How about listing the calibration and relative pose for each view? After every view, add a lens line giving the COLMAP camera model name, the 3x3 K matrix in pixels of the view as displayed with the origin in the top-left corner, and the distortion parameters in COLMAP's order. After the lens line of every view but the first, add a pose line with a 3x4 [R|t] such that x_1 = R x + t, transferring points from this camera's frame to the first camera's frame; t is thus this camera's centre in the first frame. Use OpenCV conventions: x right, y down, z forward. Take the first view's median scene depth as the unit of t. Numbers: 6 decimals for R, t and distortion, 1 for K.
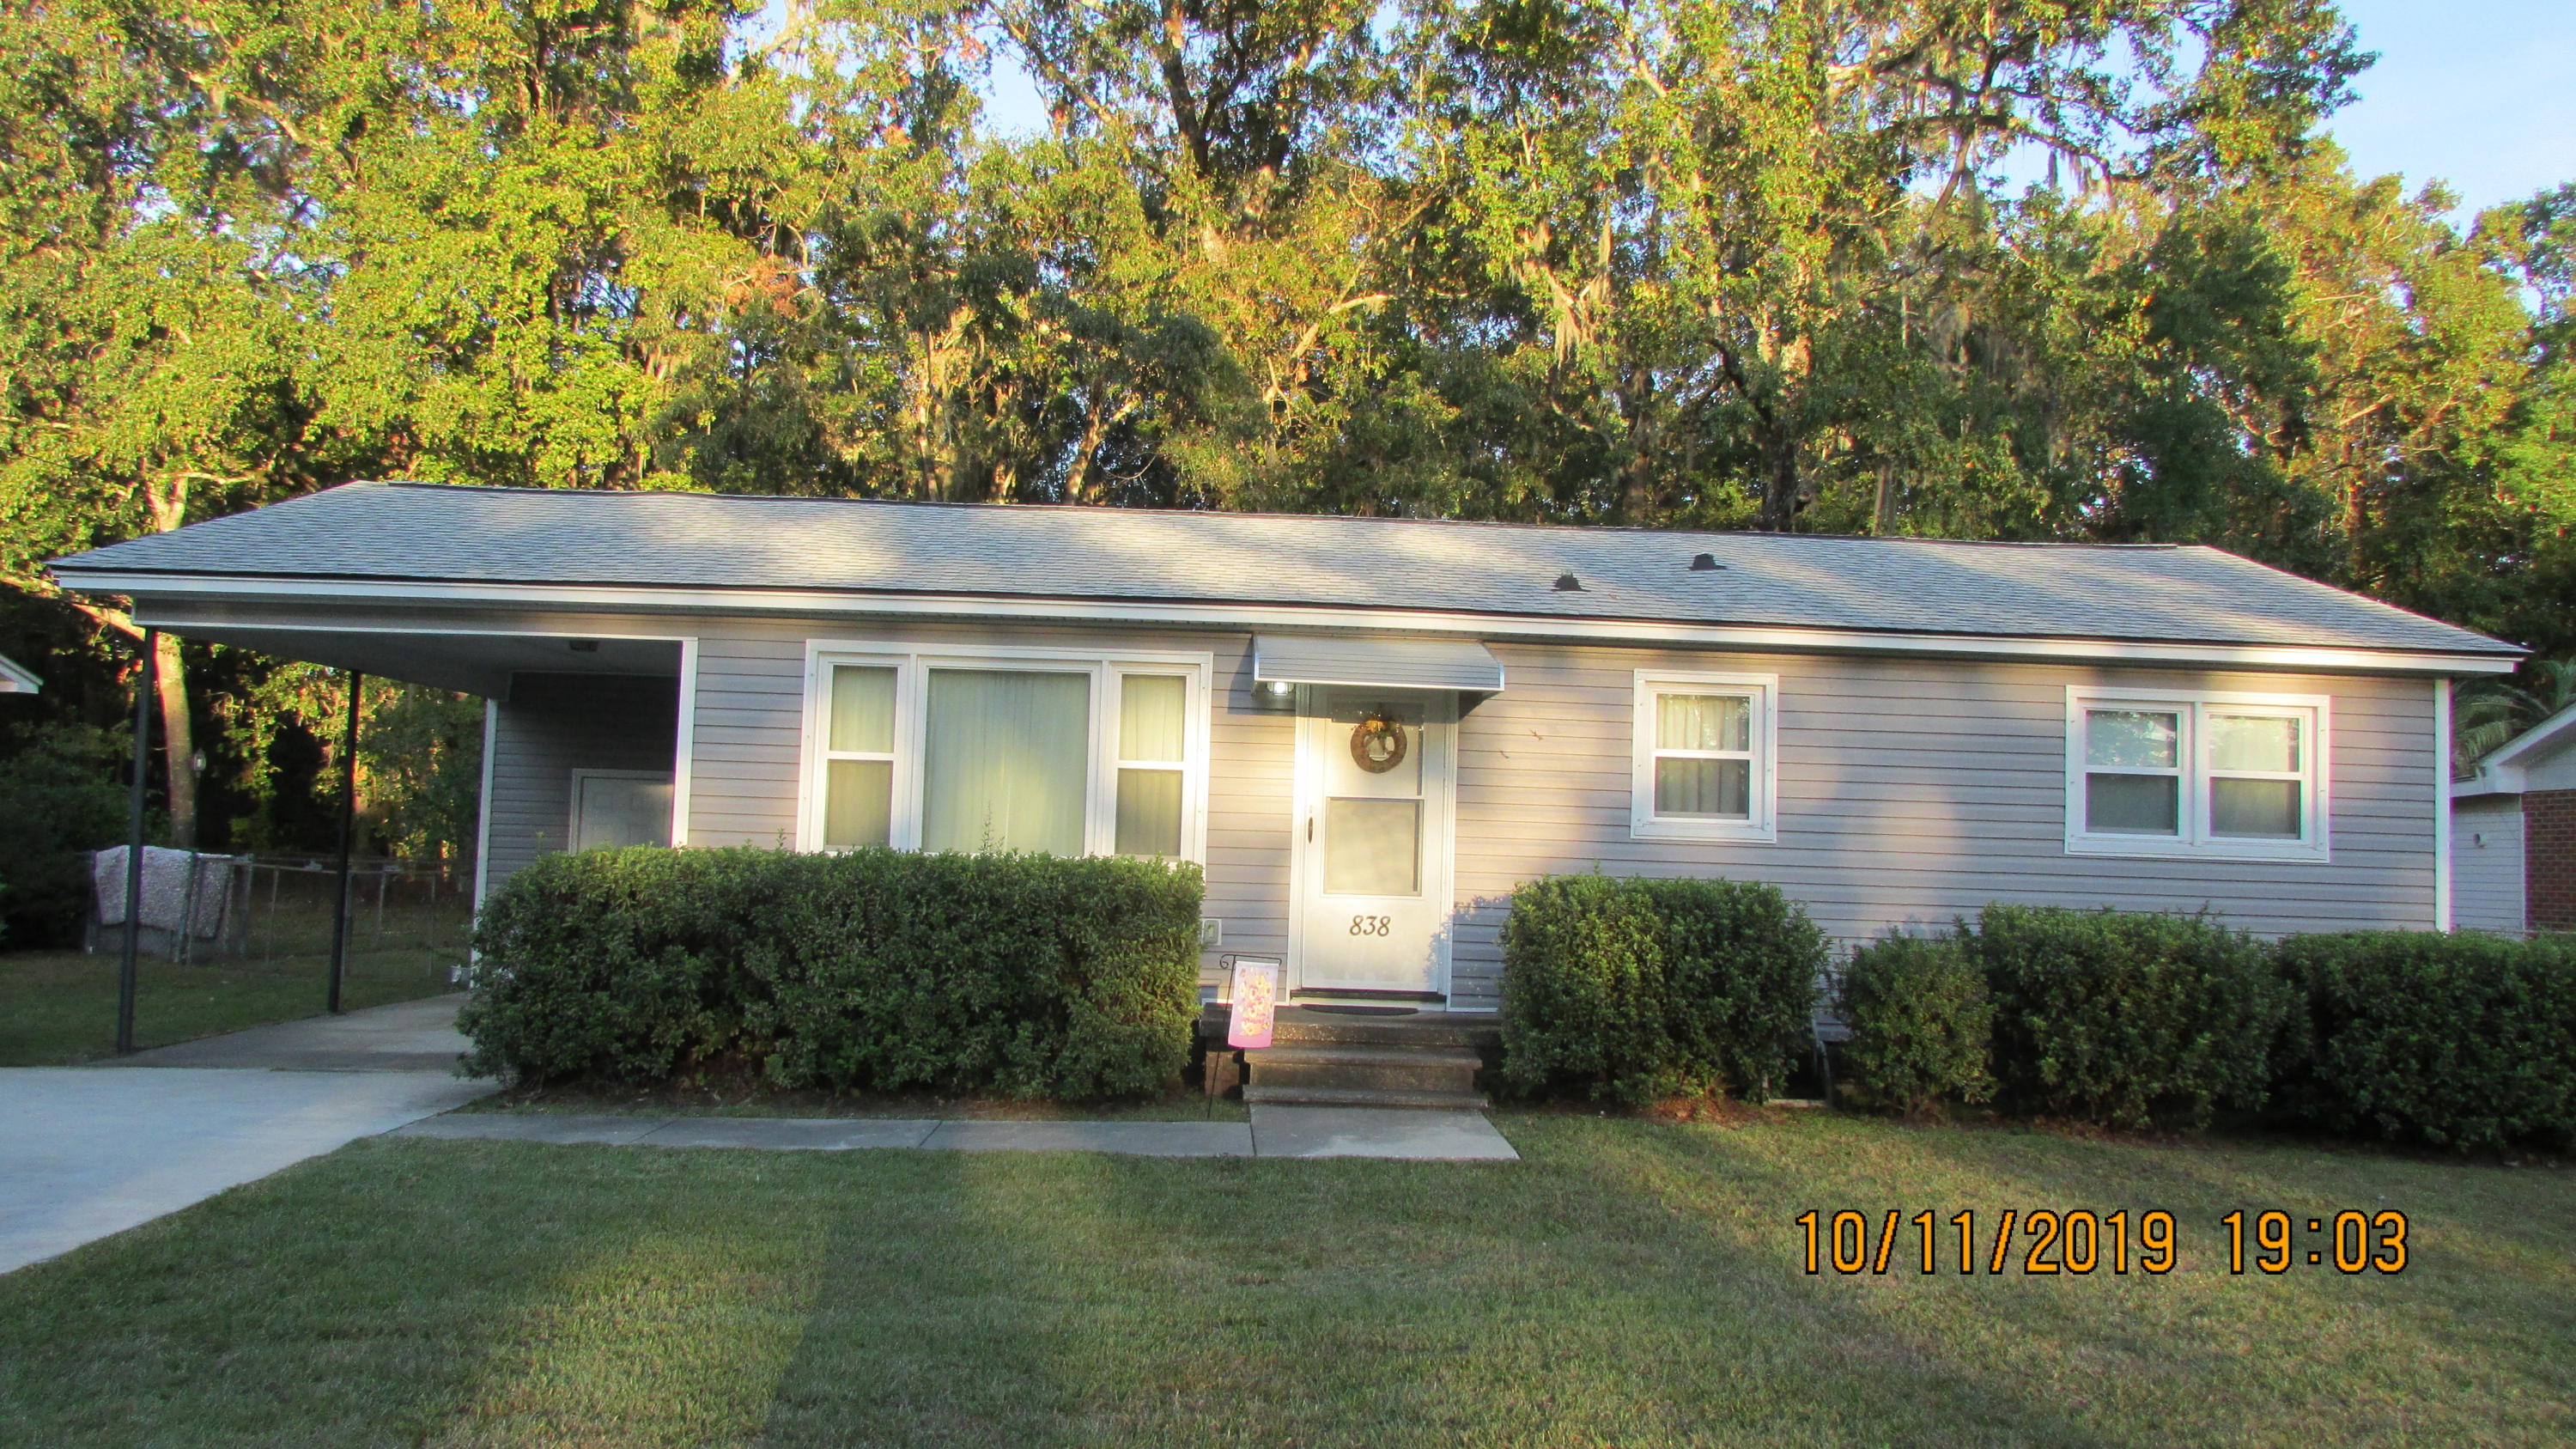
lens RADIAL K [[1864.0, 0, 1288.0], [0, 1864.0, 724.5], [0, 0, 1]] dist [-0.005457, -0.004549]
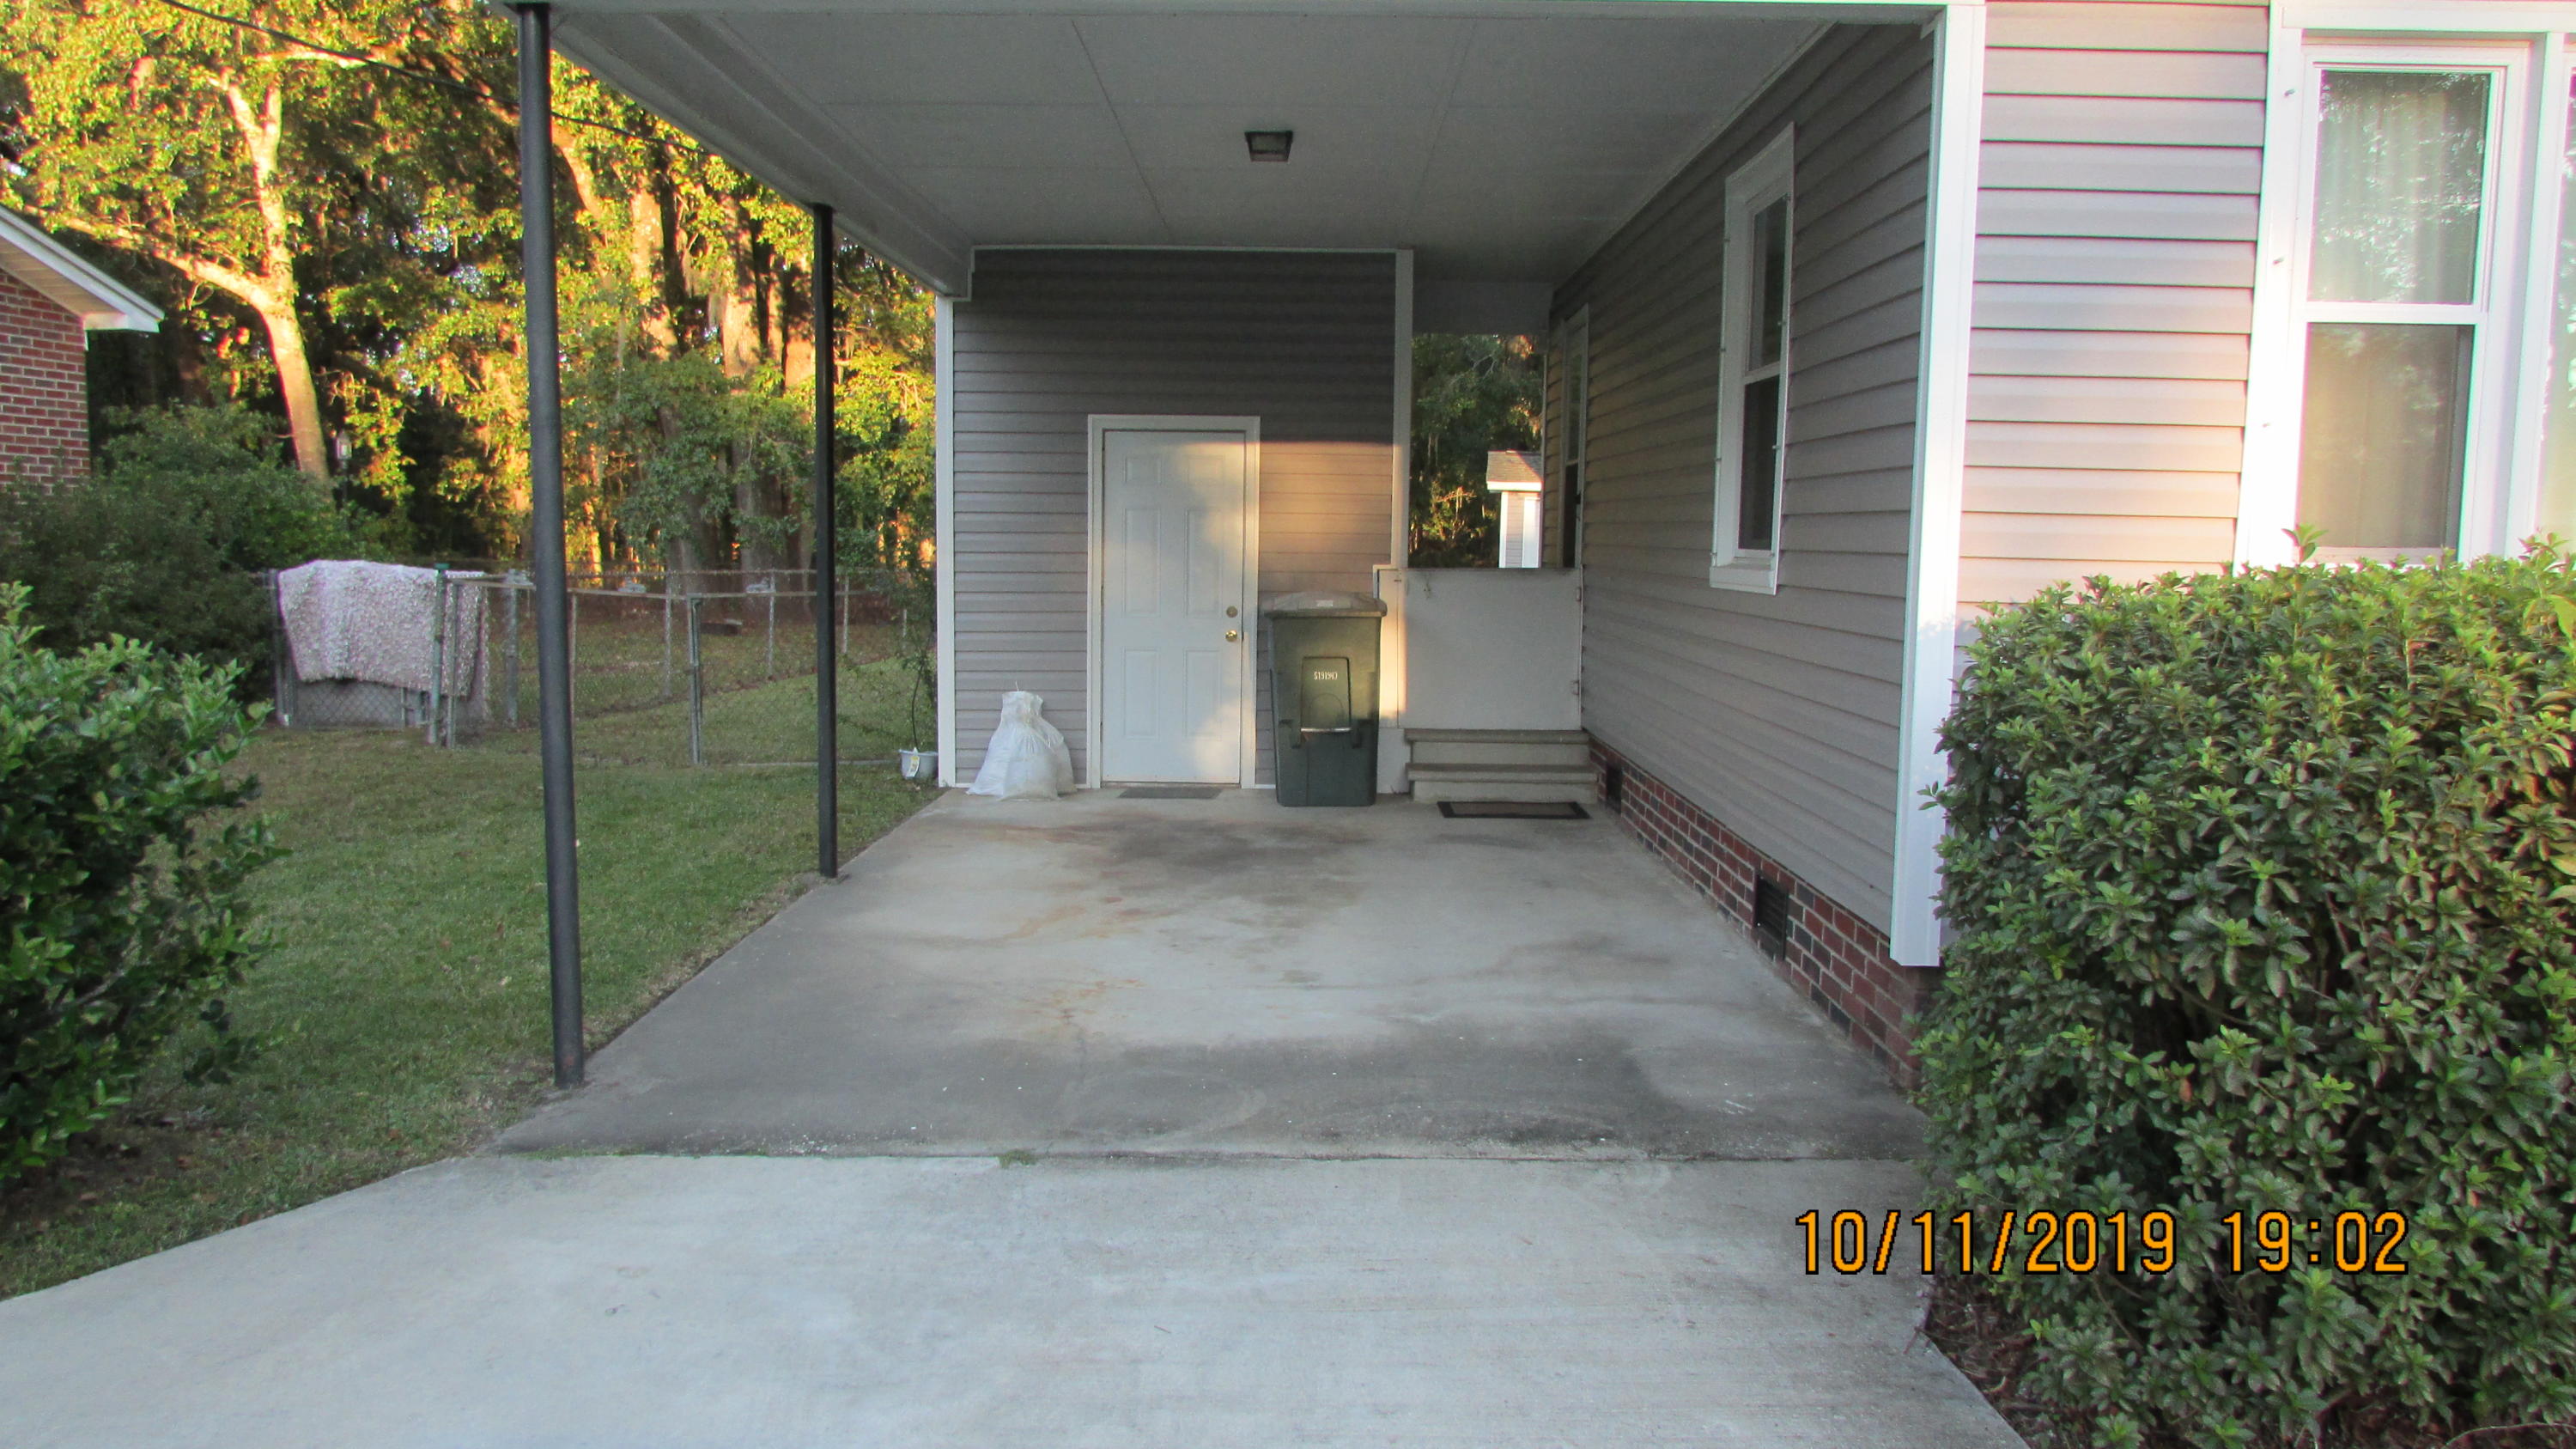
lens RADIAL K [[1864.0, 0, 1288.0], [0, 1864.0, 724.5], [0, 0, 1]] dist [-0.005457, -0.004549]
pose [[0.999226, -0.017507, -0.035220, -0.177265], [0.023228, 0.985306, 0.169209, 0.012620], [0.031741, -0.169896, 0.984951, 0.239014]]
